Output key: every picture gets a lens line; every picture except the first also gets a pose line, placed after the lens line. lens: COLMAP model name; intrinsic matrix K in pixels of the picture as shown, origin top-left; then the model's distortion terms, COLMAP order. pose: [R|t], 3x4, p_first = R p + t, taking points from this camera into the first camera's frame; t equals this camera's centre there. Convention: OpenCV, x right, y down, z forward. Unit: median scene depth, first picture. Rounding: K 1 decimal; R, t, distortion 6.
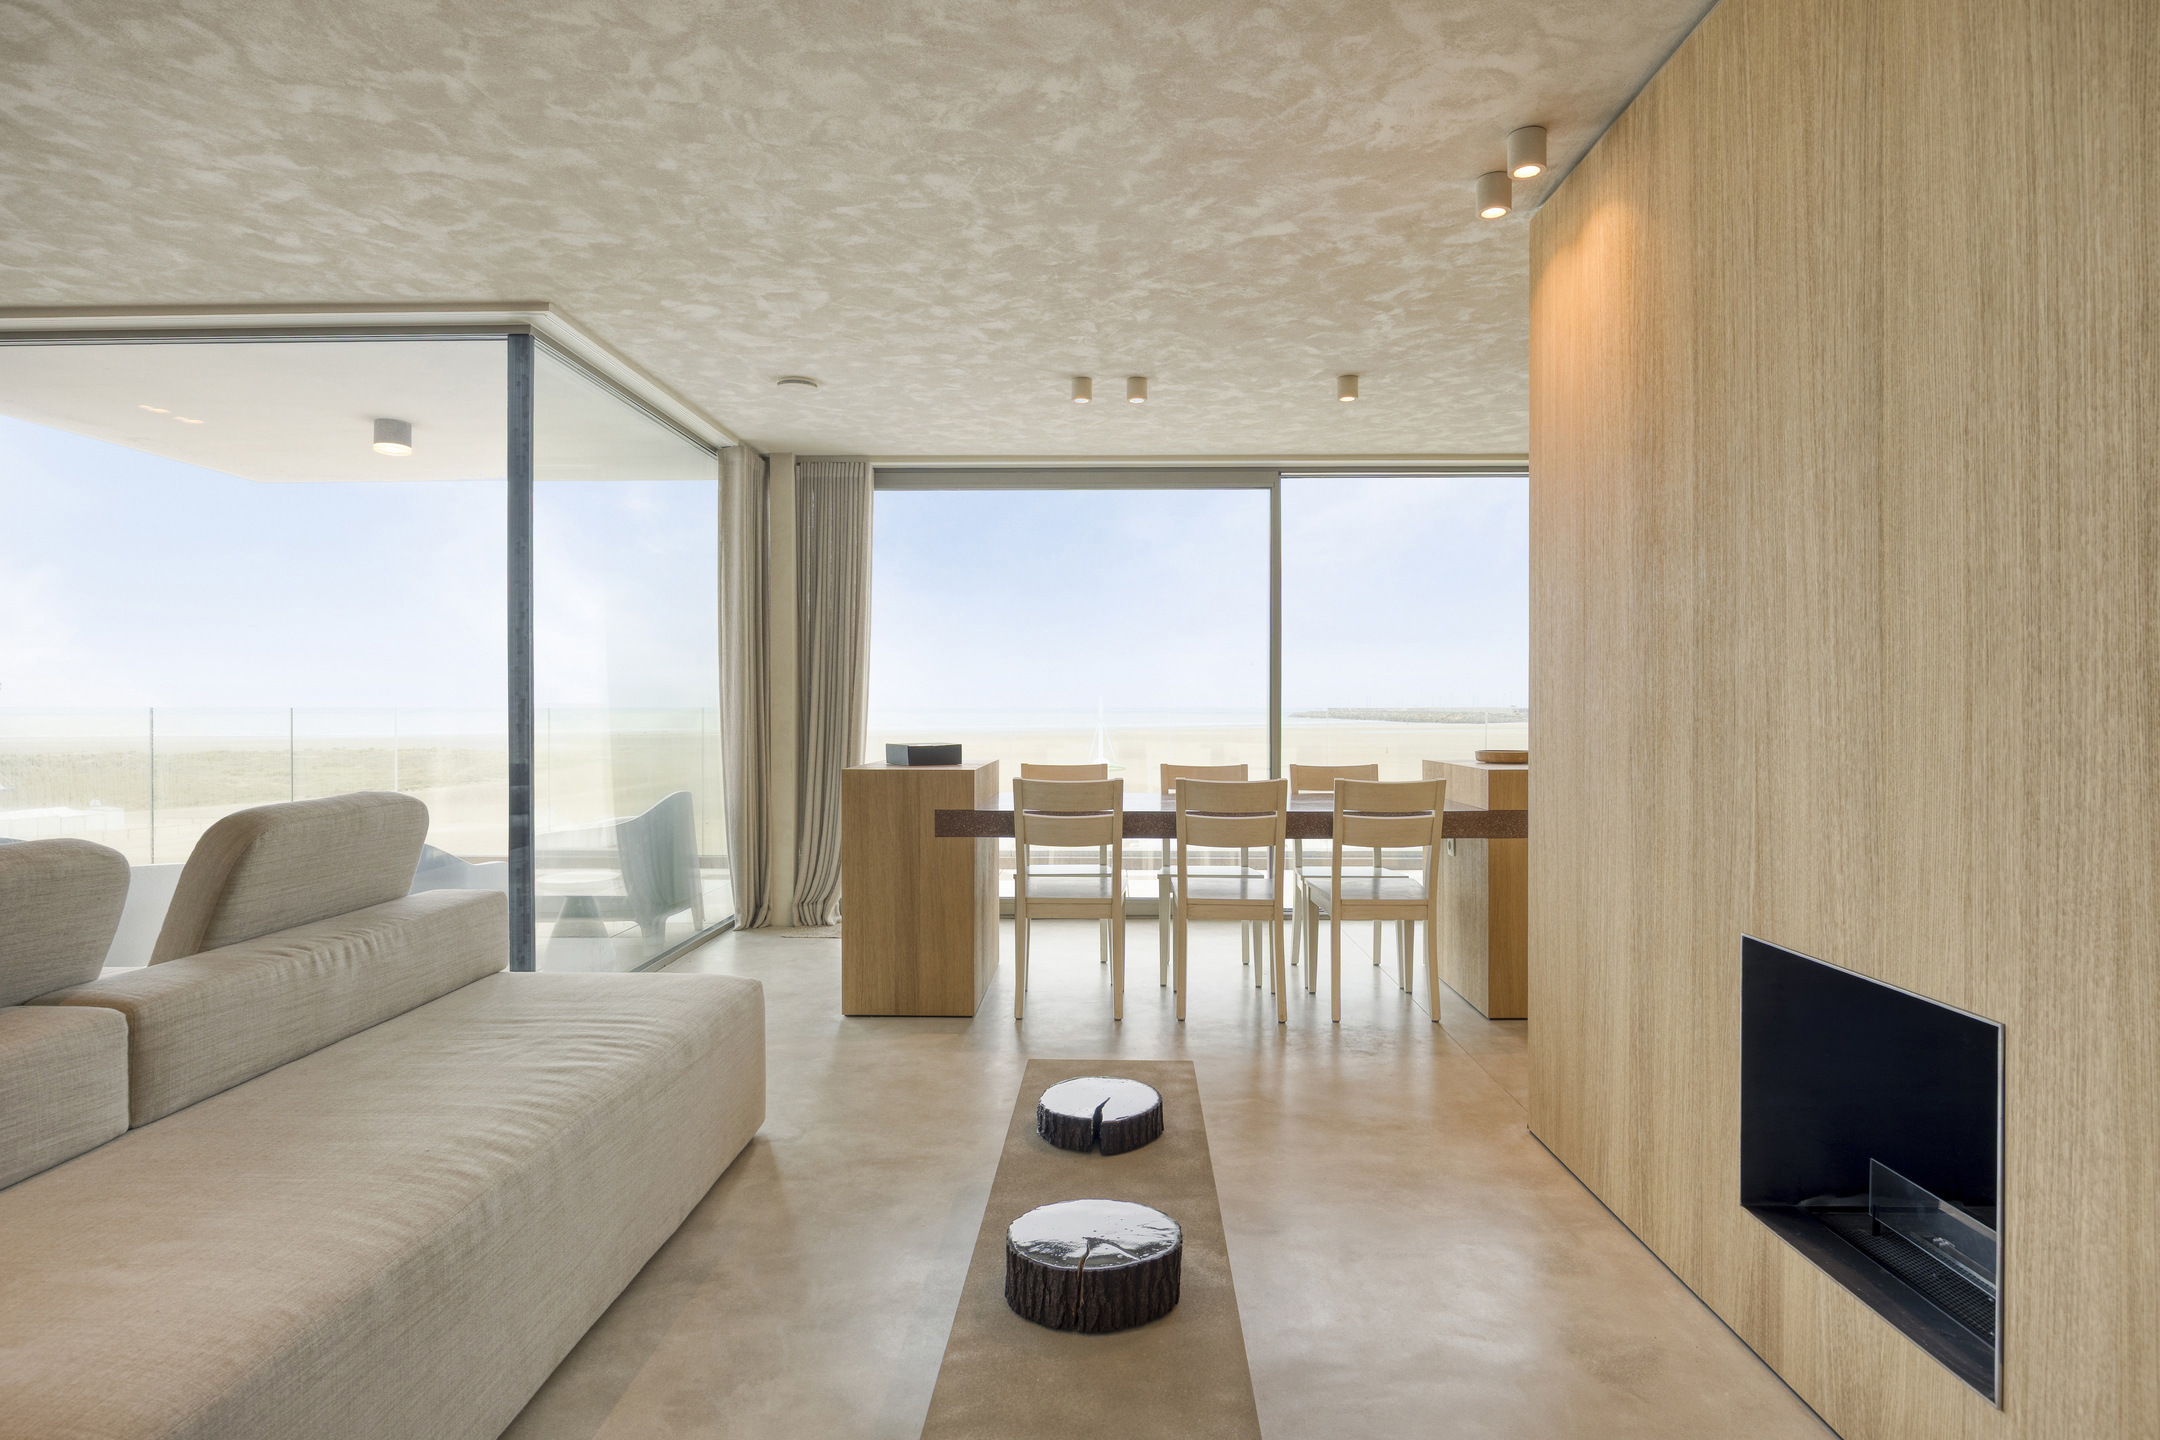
lens RADIAL K [[1132.0, 0, 1084.8], [0, 1132.0, 710.9], [0, 0, 1]] dist [-0.014059, 0.000183]
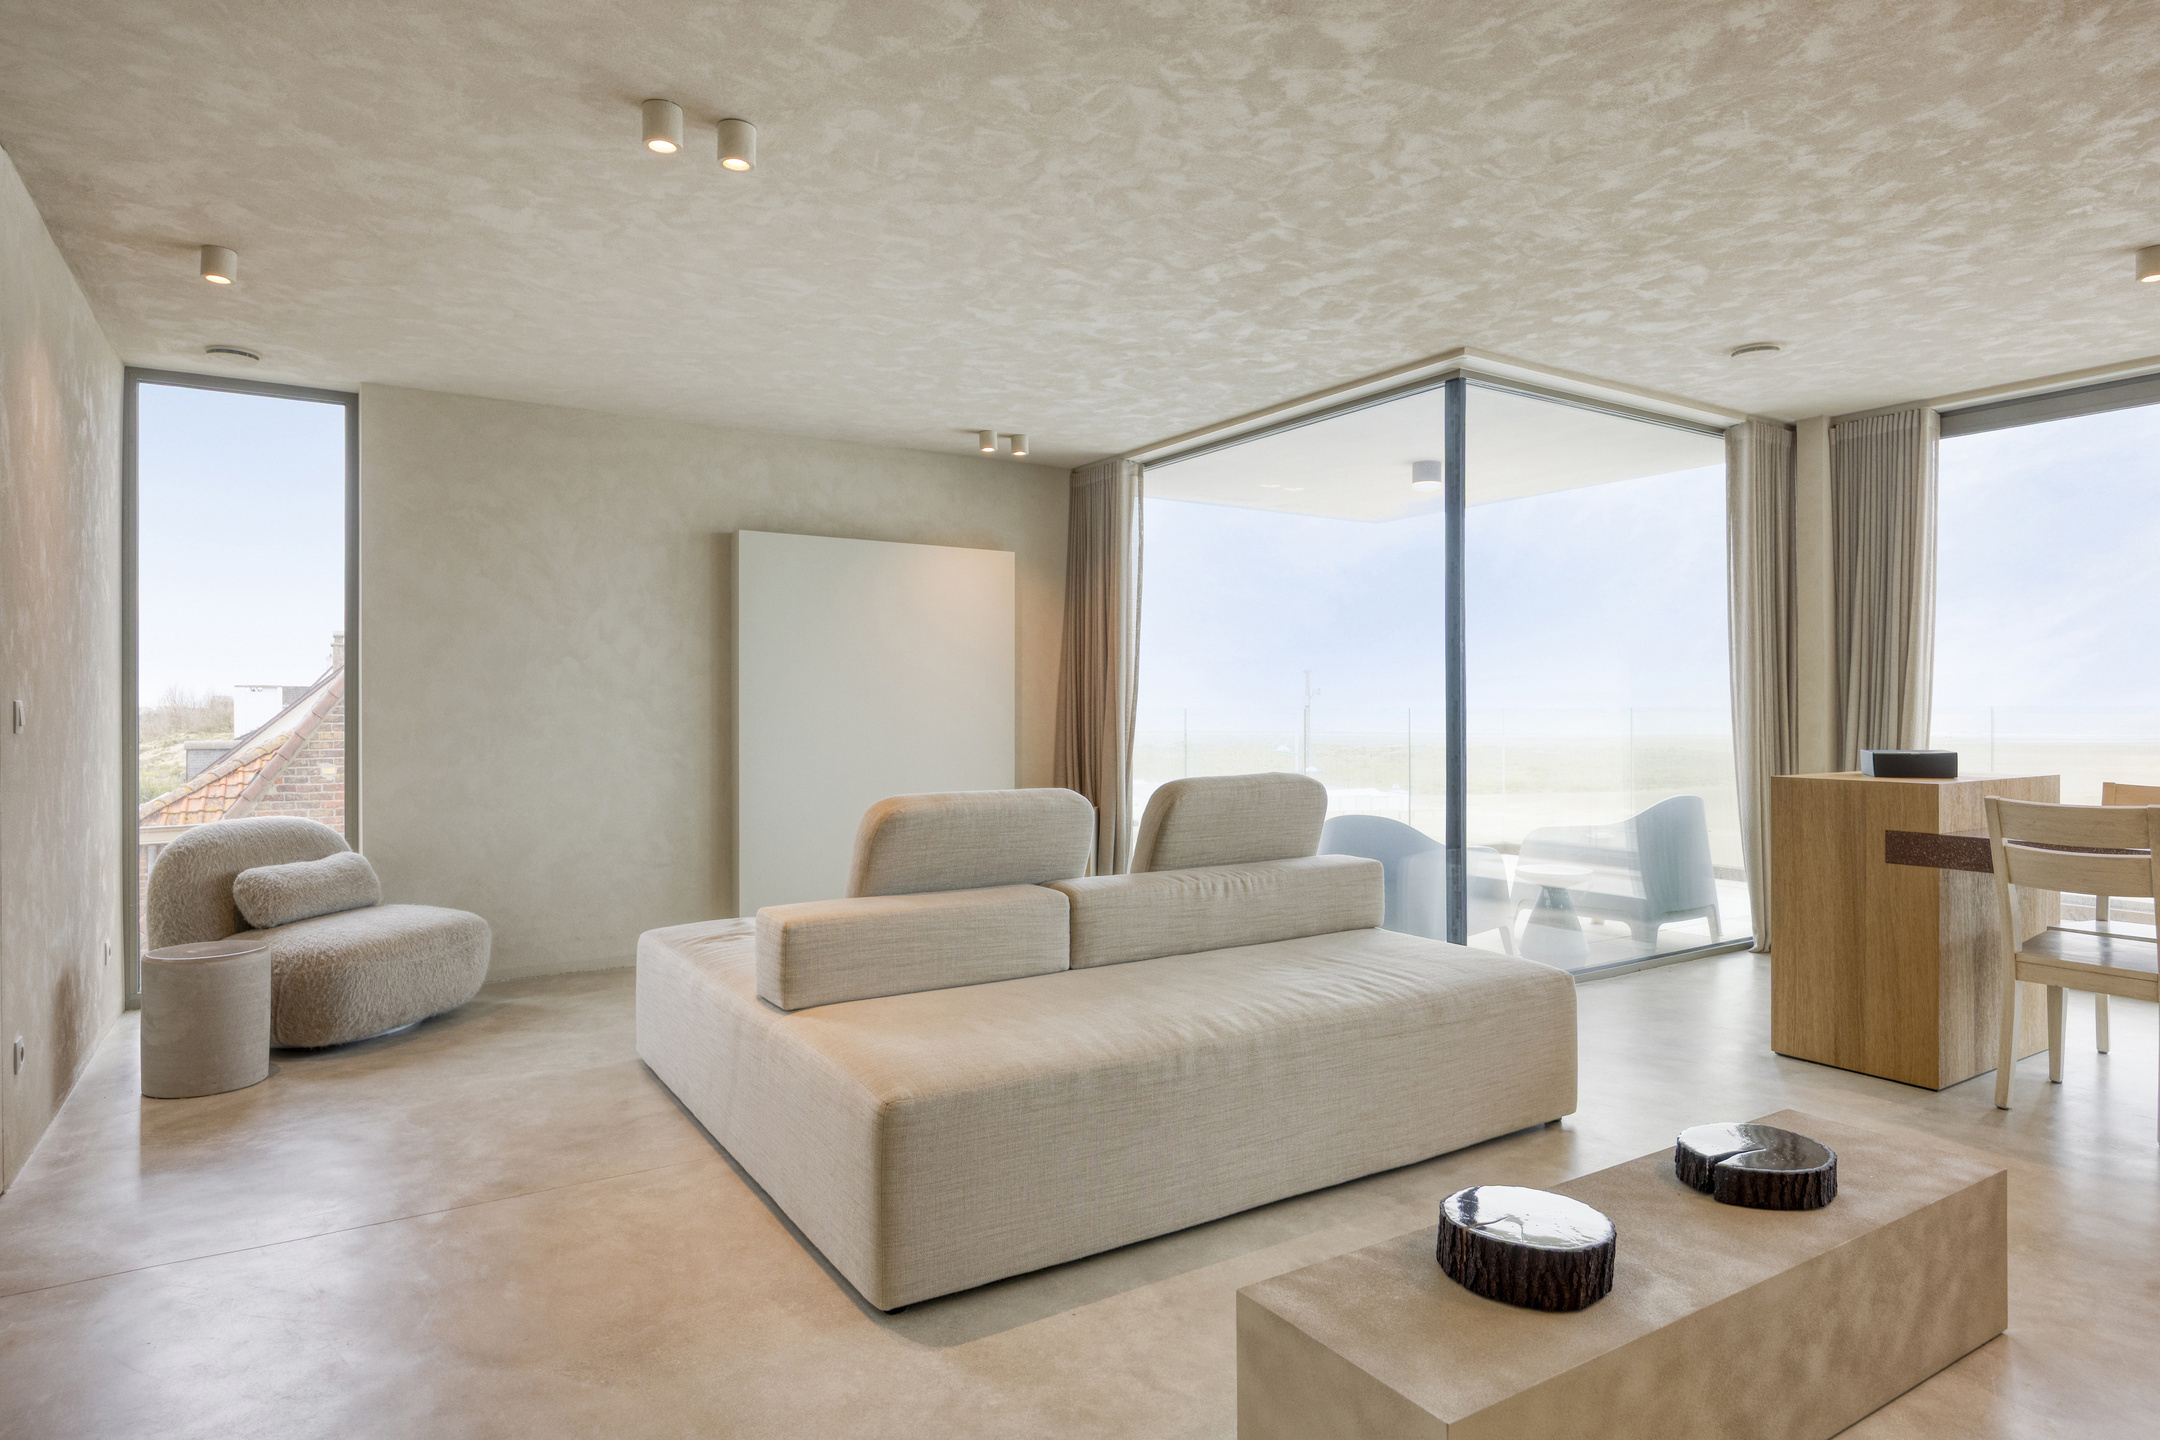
lens RADIAL K [[1201.2, 0, 1083.9], [0, 1201.2, 707.7], [0, 0, 1]] dist [-0.009583, -0.000936]
pose [[0.554932, -0.001682, -0.831894, 0.352837], [0.000012, 0.999998, -0.002014, -0.001316], [0.831896, 0.001108, 0.554930, 0.026408]]
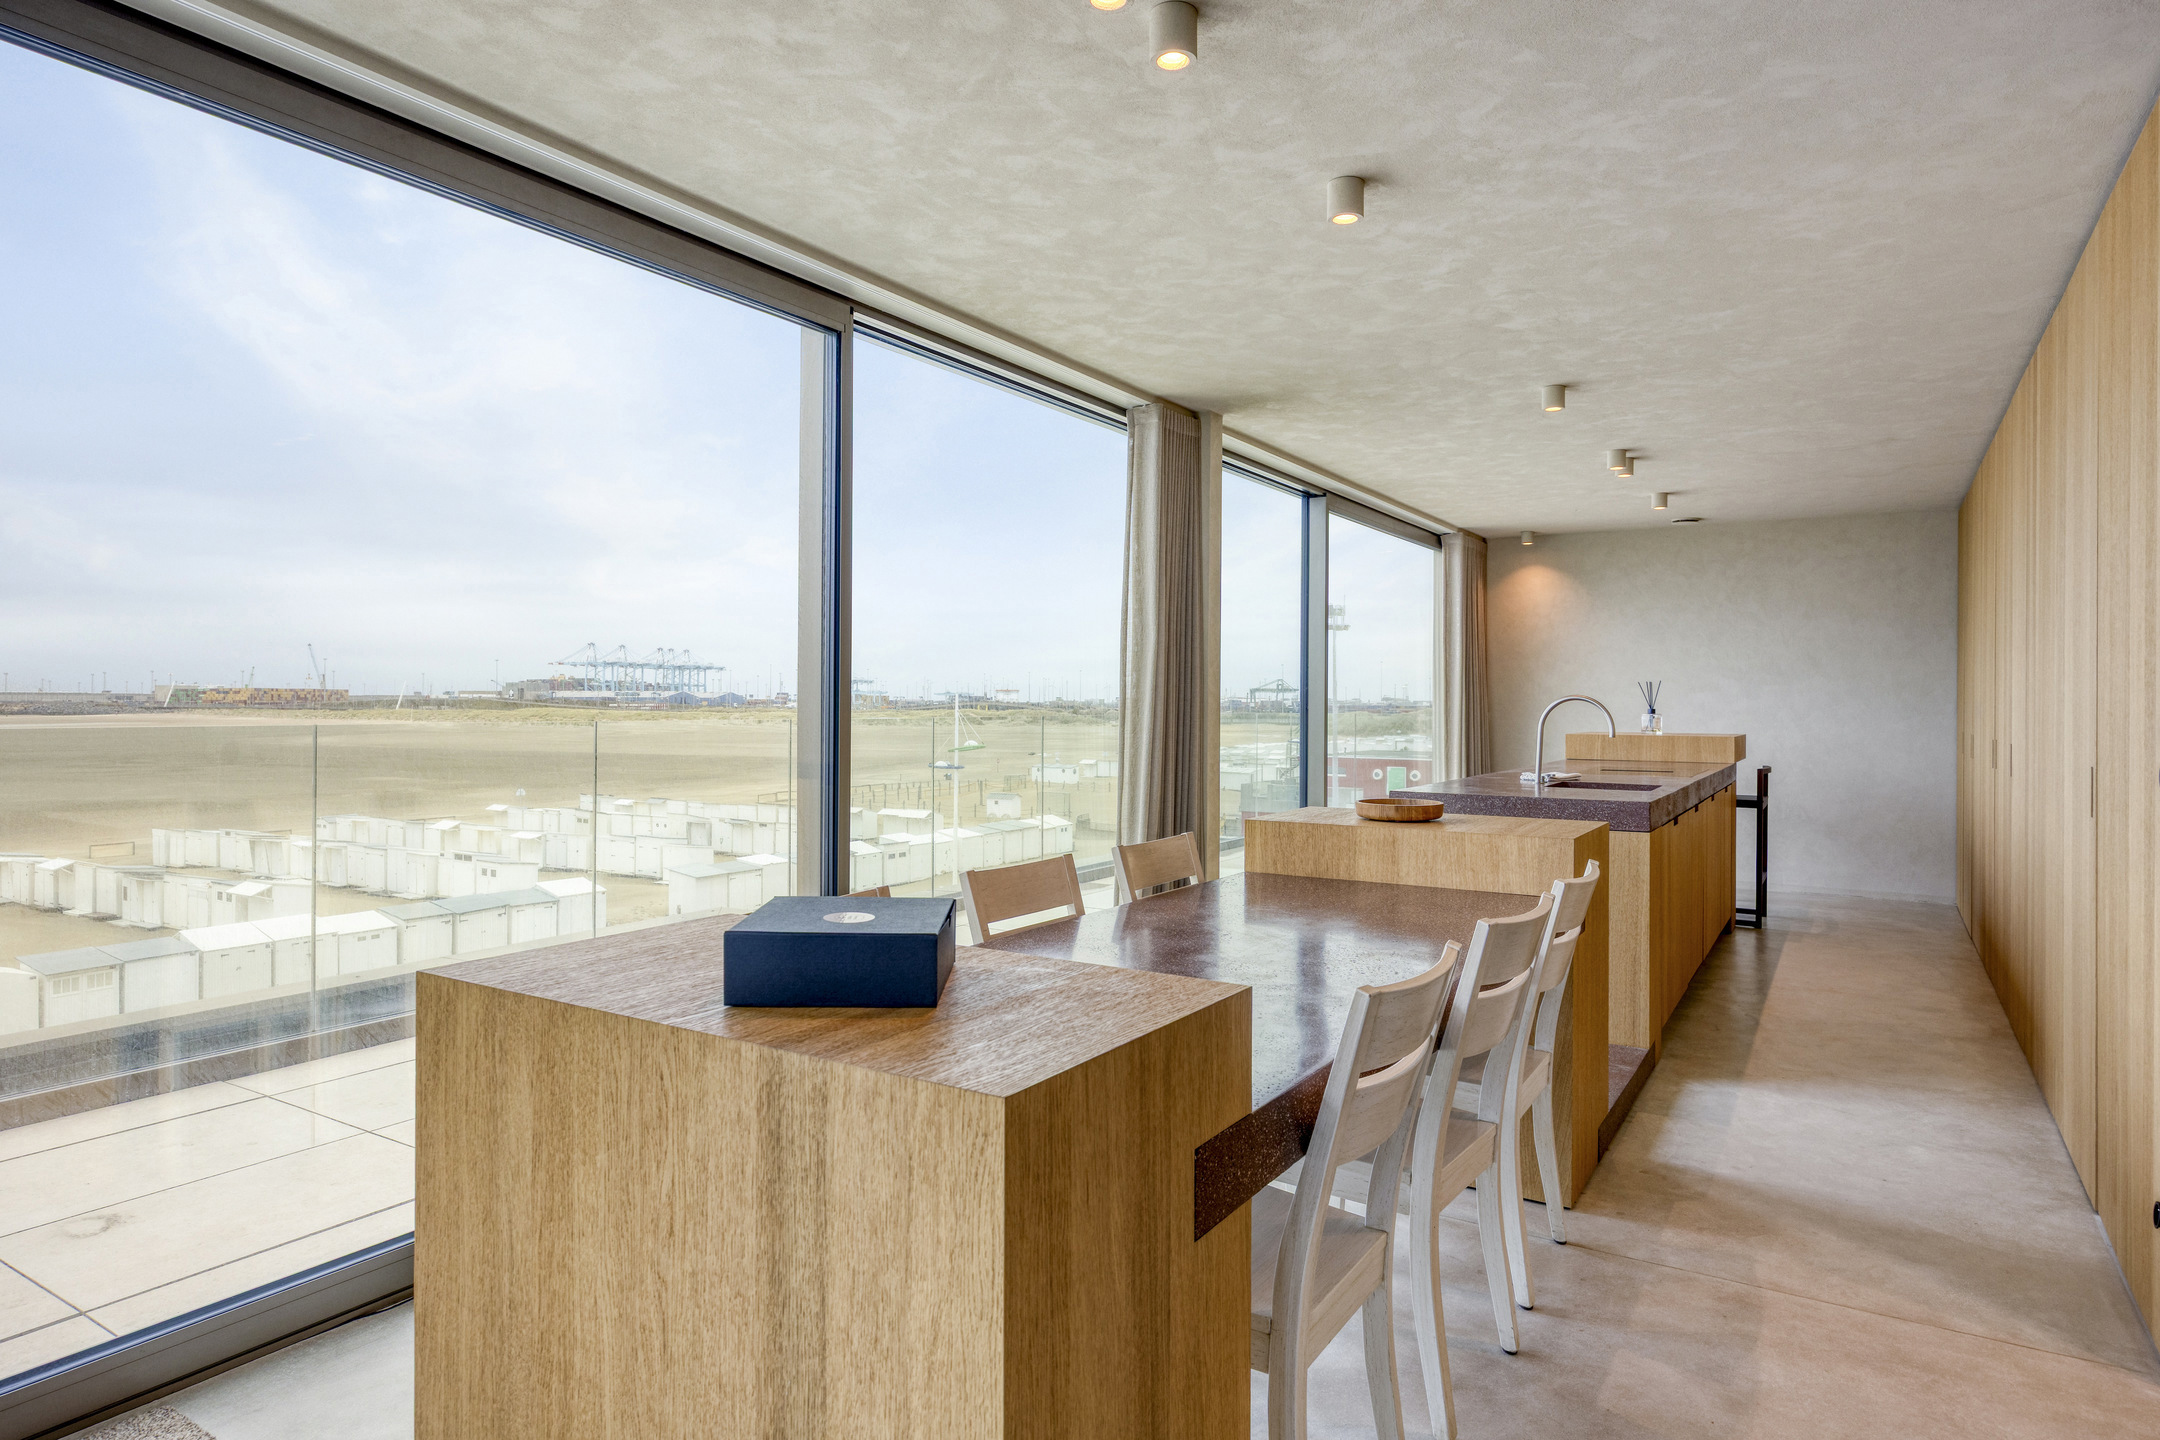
lens RADIAL K [[1245.8, 0, 1089.6], [0, 1245.8, 715.3], [0, 0, 1]] dist [-0.002481, -0.000759]
pose [[0.507188, -0.005260, 0.861820, -0.549250], [-0.006428, 0.999930, 0.009886, -0.037001], [-0.861812, -0.010554, 0.507119, 1.112978]]
